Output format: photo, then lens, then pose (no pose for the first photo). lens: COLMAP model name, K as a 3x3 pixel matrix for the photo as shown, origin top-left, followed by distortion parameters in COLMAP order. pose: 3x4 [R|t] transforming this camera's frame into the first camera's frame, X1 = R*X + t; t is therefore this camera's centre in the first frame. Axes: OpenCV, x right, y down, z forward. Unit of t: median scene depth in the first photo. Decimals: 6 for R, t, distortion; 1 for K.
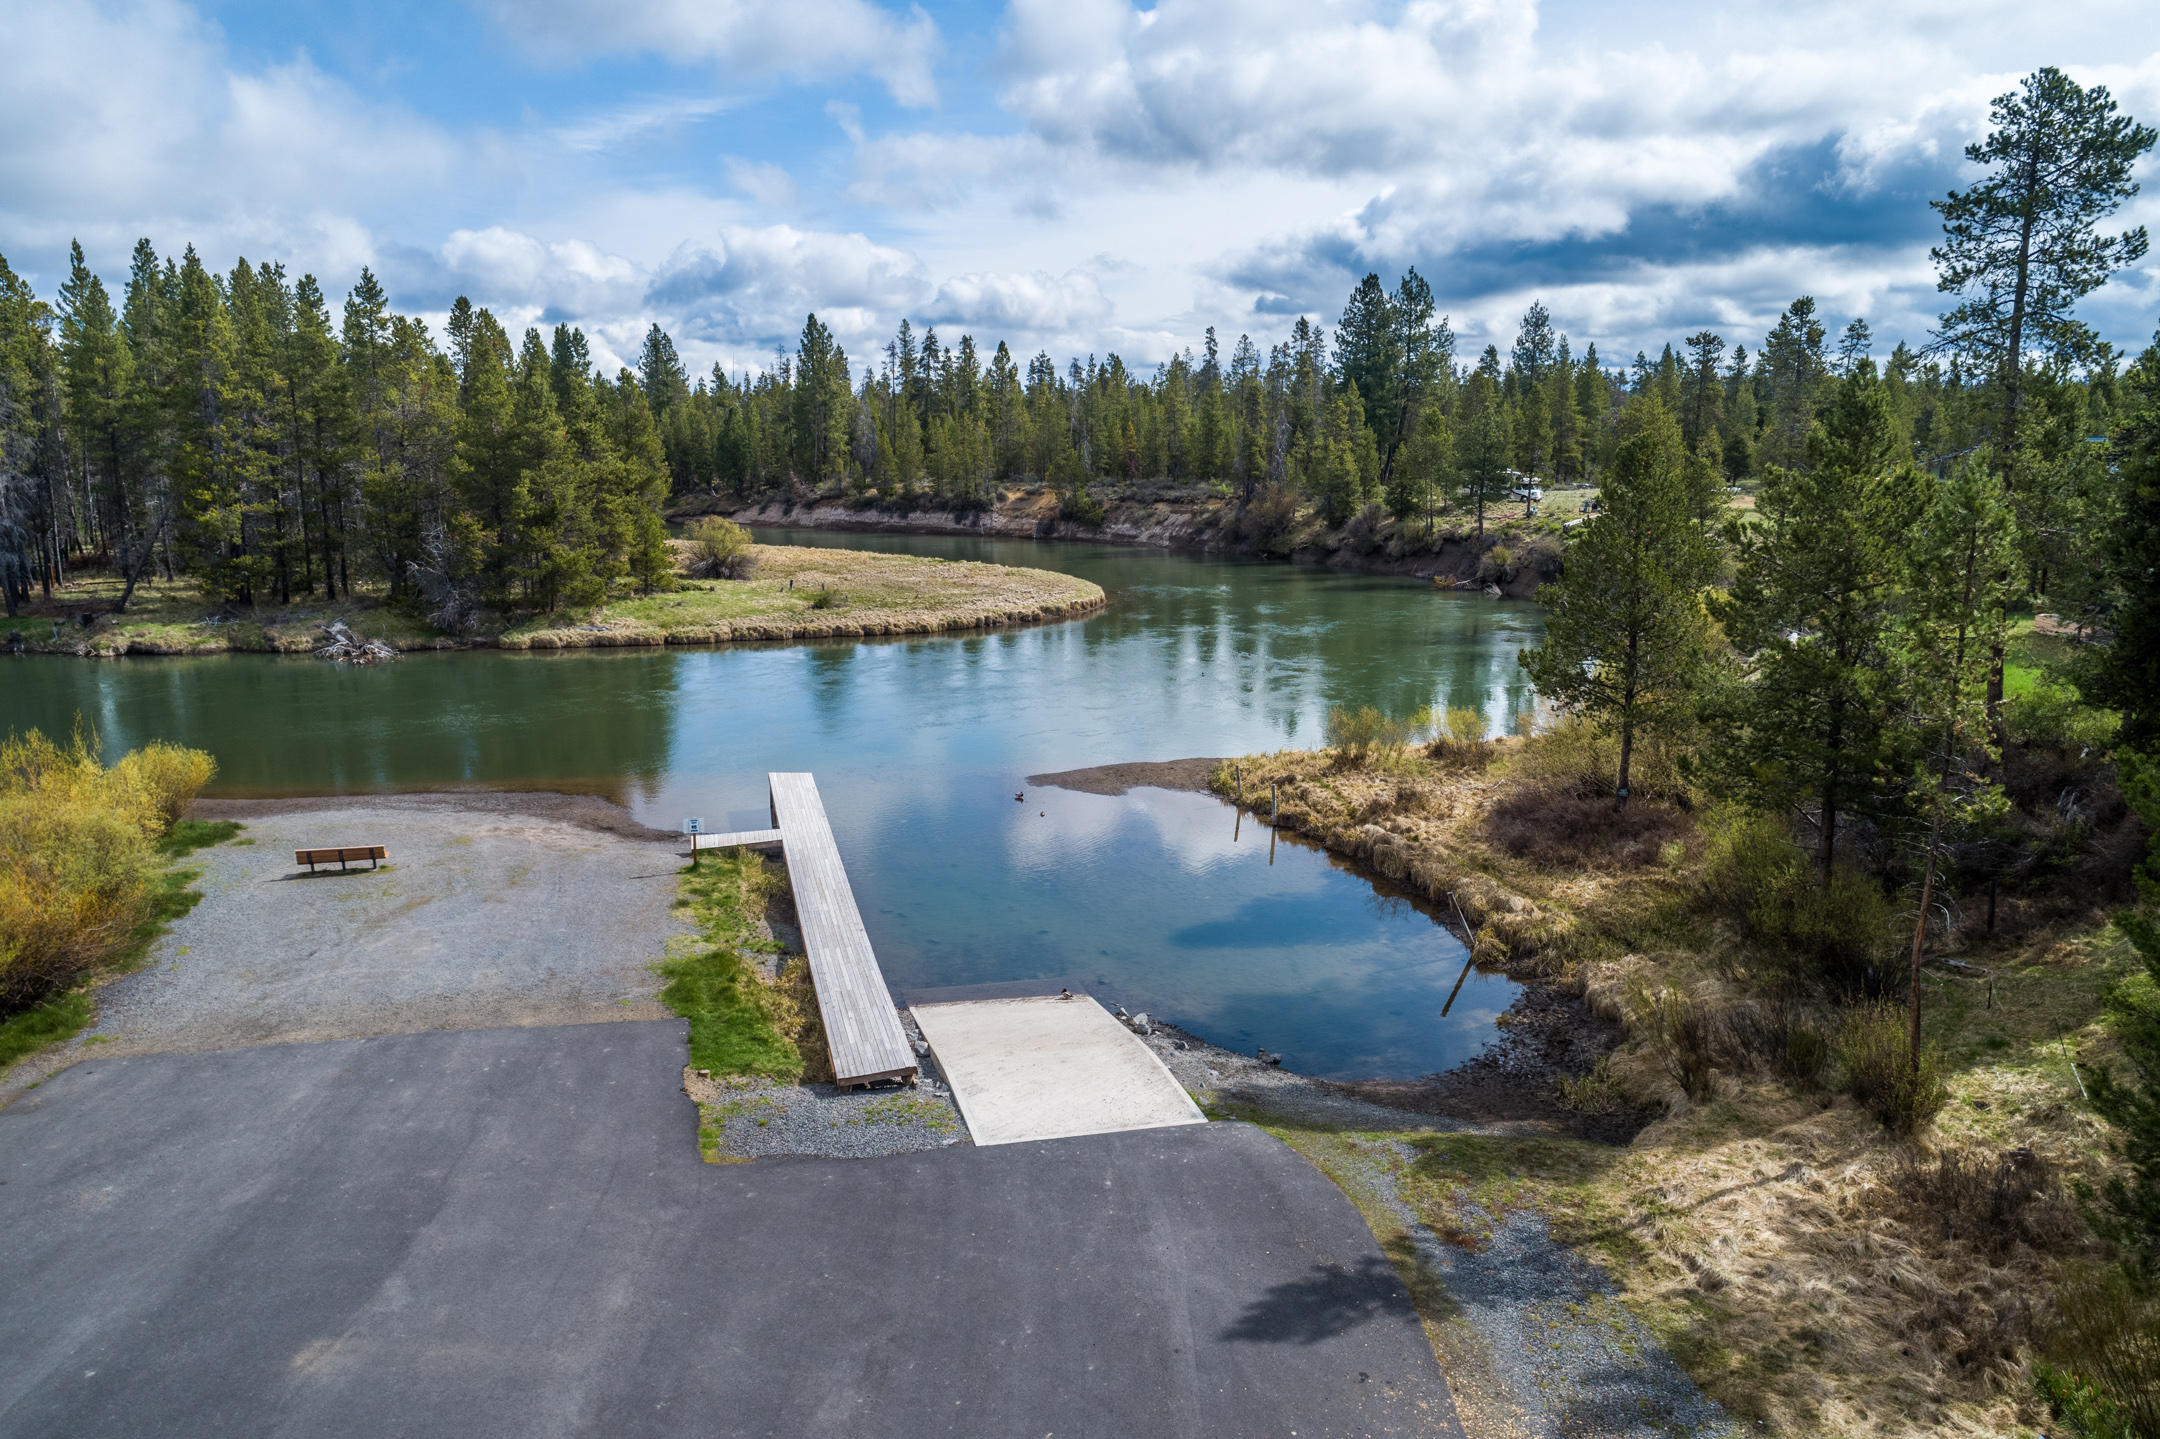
lens RADIAL K [[1447.6, 0, 1063.2], [0, 1447.6, 731.4], [0, 0, 1]] dist [-0.027788, -0.001307]
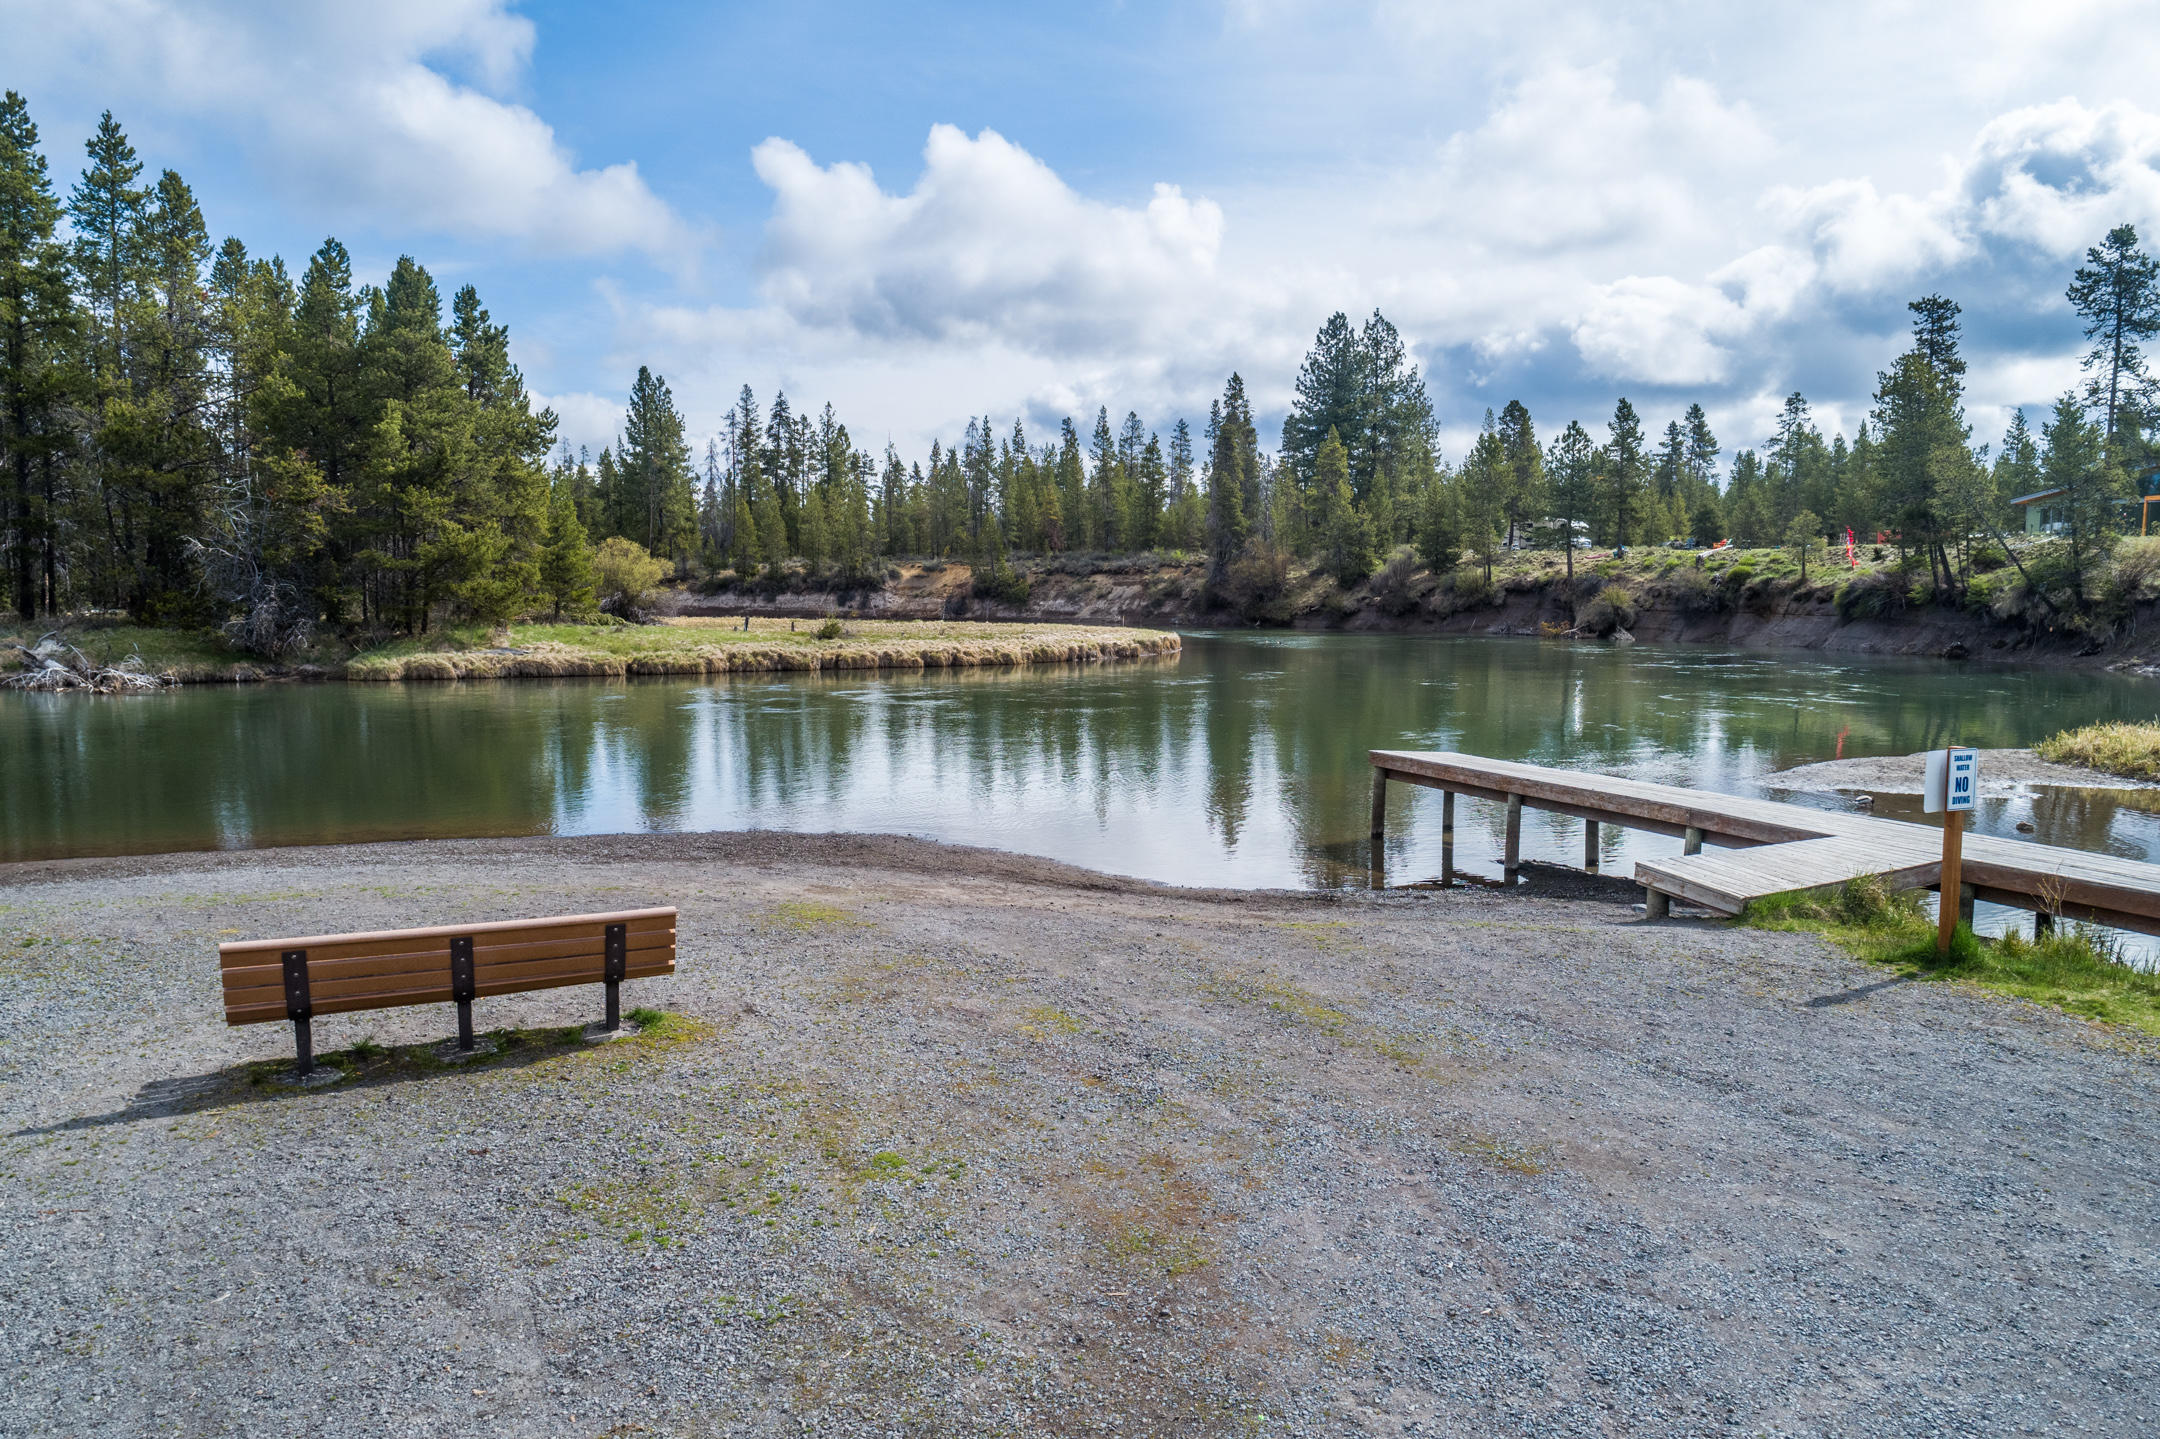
lens RADIAL K [[1462.5, 0, 1080.0], [0, 1462.5, 719.5], [0, 0, 1]] dist [-0.008294, -0.002446]
pose [[0.982605, -0.014684, 0.185125, -0.118224], [0.035089, 0.993592, -0.107437, 0.020019], [-0.182362, 0.112065, 0.976824, 0.203878]]
